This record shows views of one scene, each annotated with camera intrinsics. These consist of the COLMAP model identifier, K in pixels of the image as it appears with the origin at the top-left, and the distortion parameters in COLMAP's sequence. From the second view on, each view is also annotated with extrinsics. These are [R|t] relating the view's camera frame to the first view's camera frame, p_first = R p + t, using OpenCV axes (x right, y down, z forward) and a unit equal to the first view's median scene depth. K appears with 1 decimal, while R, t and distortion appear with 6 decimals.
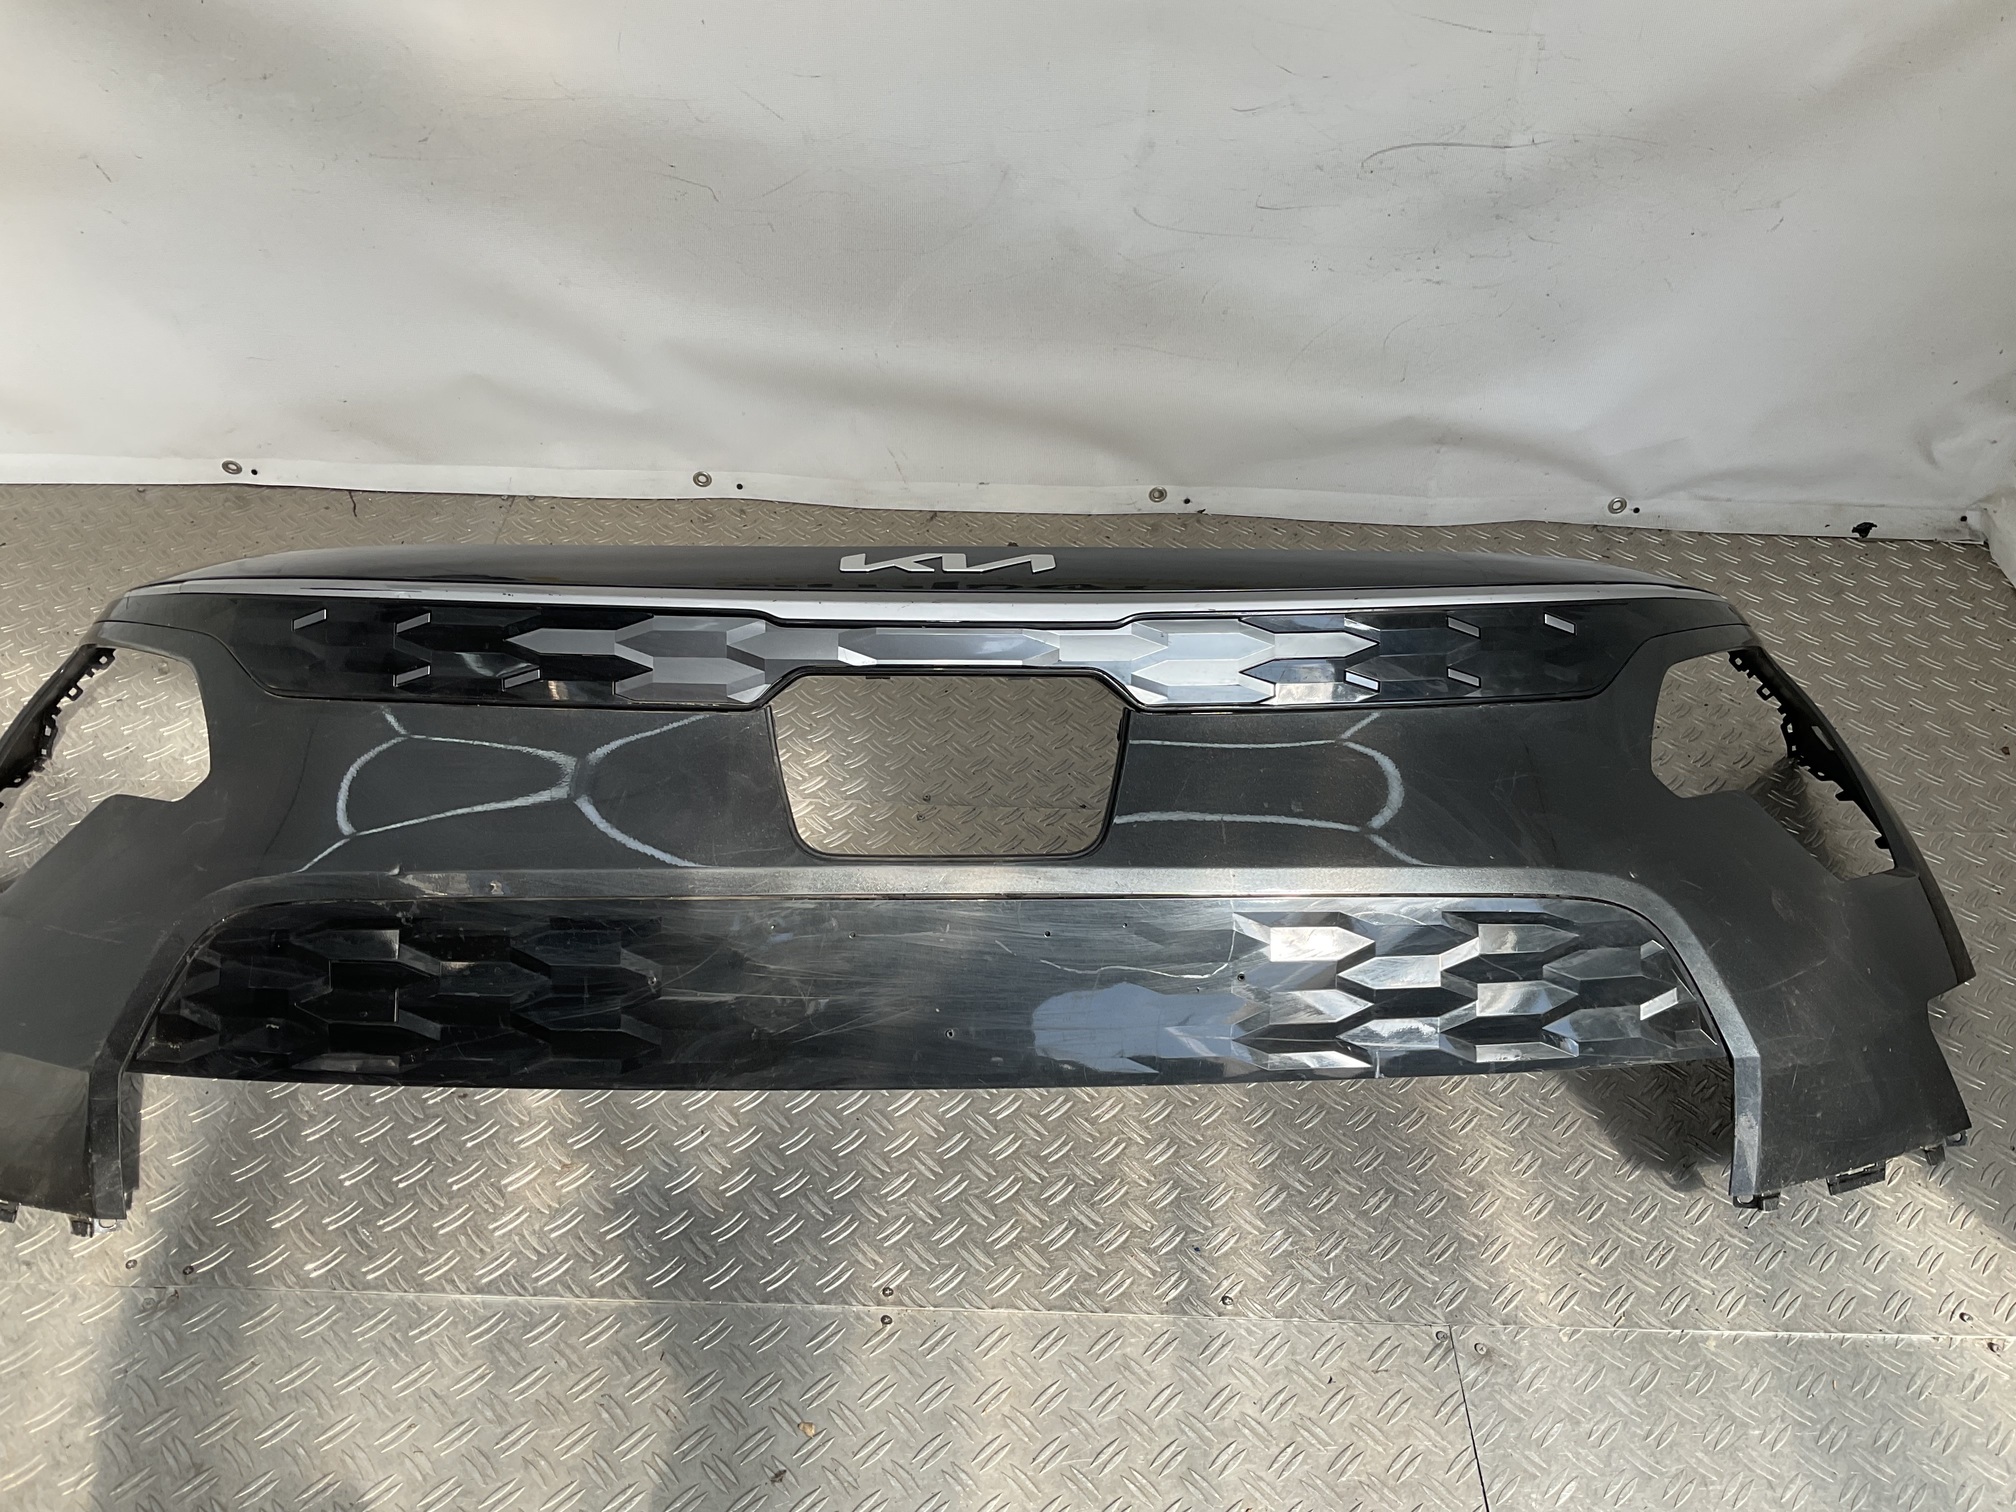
lens RADIAL K [[1681.7, 0, 998.2], [0, 1681.7, 741.7], [0, 0, 1]] dist [0.053576, -0.094522]
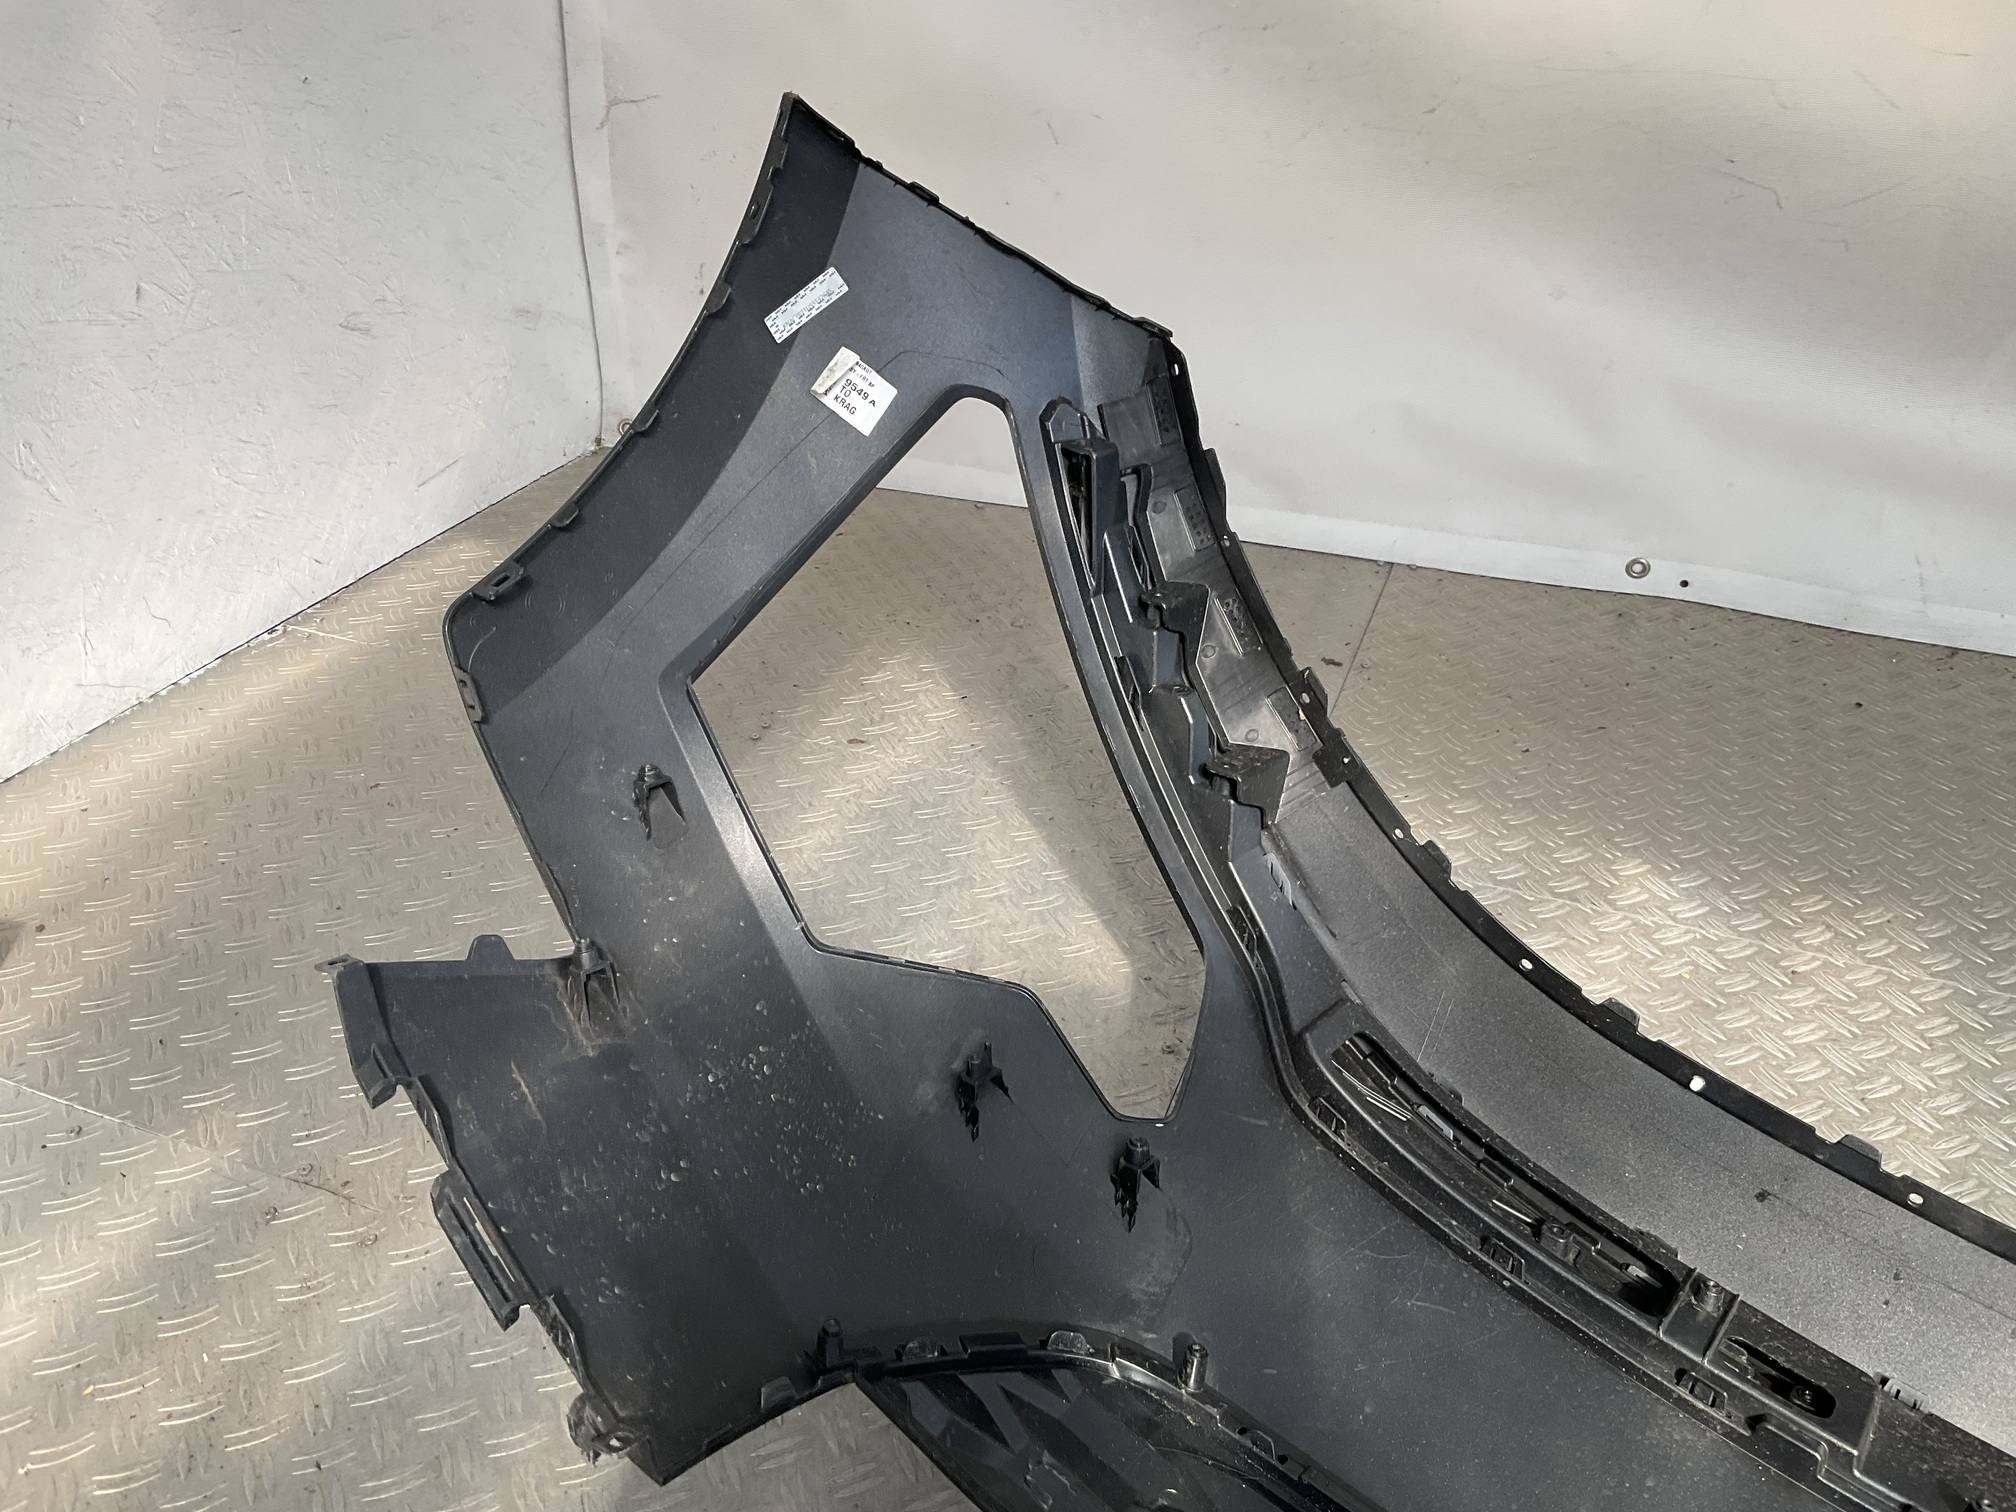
lens RADIAL K [[1681.7, 0, 1008.9], [0, 1681.7, 726.0], [0, 0, 1]] dist [0.053576, -0.094522]
pose [[0.943175, 0.153268, -0.294838, -0.340391], [-0.200795, 0.969839, -0.138176, 0.141073], [0.264767, 0.189526, 0.945504, 0.291776]]
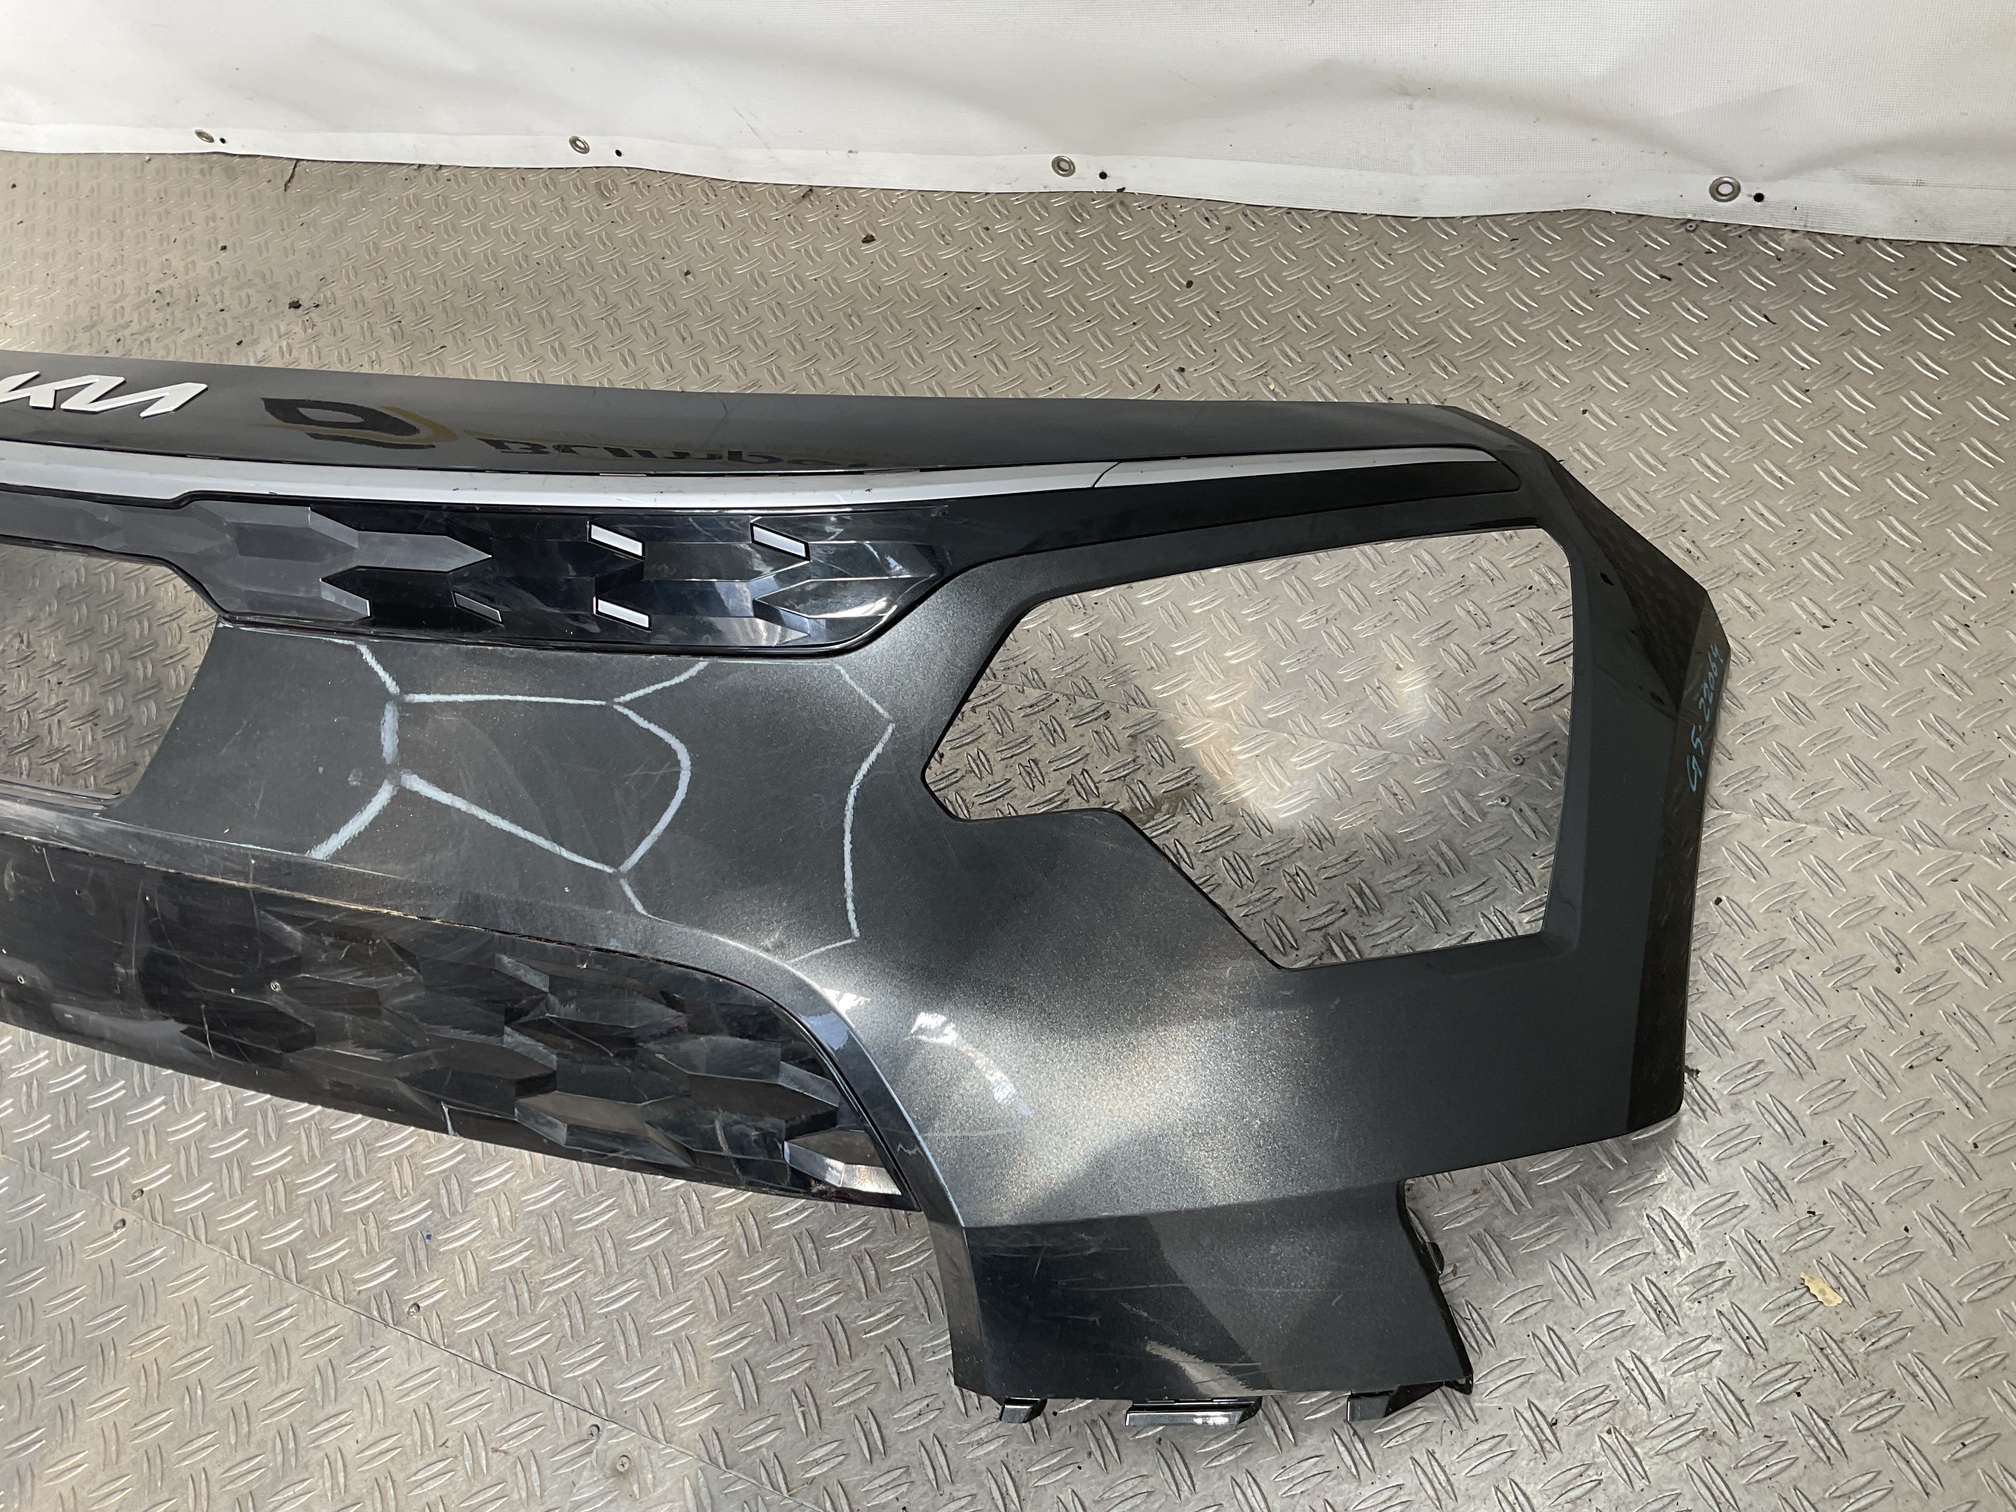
lens RADIAL K [[1681.7, 0, 1002.0], [0, 1681.7, 748.0], [0, 0, 1]] dist [0.053576, -0.094522]
pose [[0.889069, 0.153085, -0.431418, 0.702930], [-0.028905, 0.959320, 0.280838, -0.178525], [0.456860, -0.237214, 0.857326, 0.470021]]
